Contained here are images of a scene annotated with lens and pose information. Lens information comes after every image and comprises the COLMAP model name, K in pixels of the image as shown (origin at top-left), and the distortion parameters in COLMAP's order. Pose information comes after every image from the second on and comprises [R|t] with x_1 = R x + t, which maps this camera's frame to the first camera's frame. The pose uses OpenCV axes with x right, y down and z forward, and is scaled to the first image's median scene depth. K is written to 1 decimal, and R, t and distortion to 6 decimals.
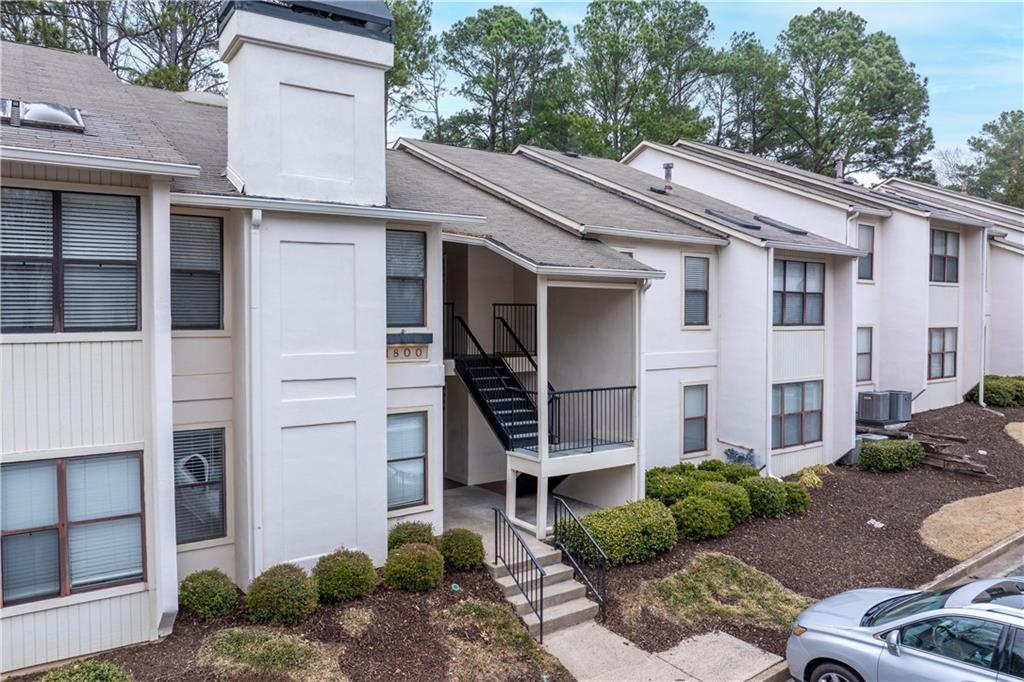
lens RADIAL K [[755.0, 0, 519.7], [0, 755.0, 336.8], [0, 0, 1]] dist [-0.032352, -0.008405]
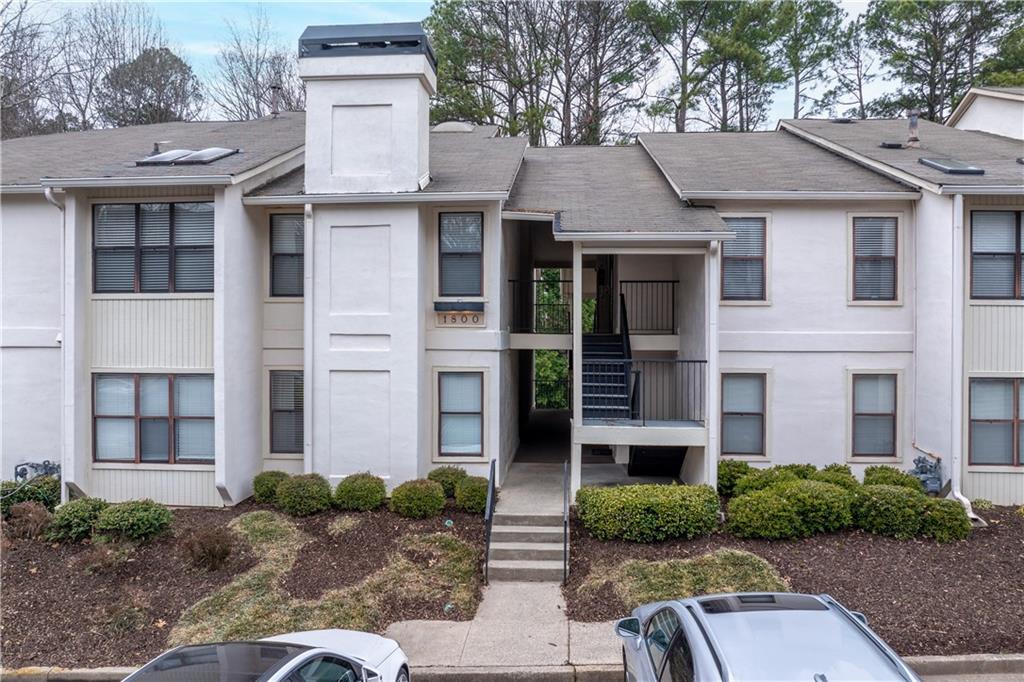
lens RADIAL K [[755.0, 0, 518.0], [0, 755.0, 341.4], [0, 0, 1]] dist [-0.032352, -0.008405]
pose [[0.763029, 0.005181, -0.646344, 0.656110], [-0.022223, 0.999587, -0.018223, 0.074274], [0.645982, 0.028268, 0.762829, 0.187489]]
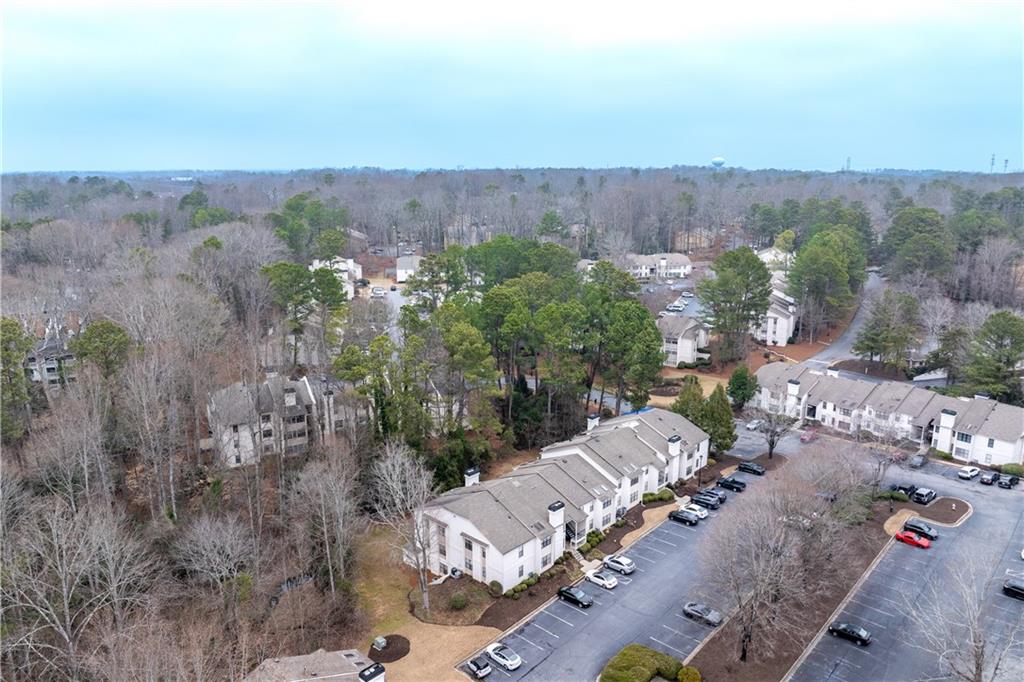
lens RADIAL K [[755.0, 0, 512.7], [0, 755.0, 340.4], [0, 0, 1]] dist [-0.032352, -0.008405]
pose [[0.982589, -0.053541, 0.177909, -2.239458], [0.014083, 0.976285, 0.216031, -4.230351], [-0.185256, -0.209765, 0.960041, -7.132428]]
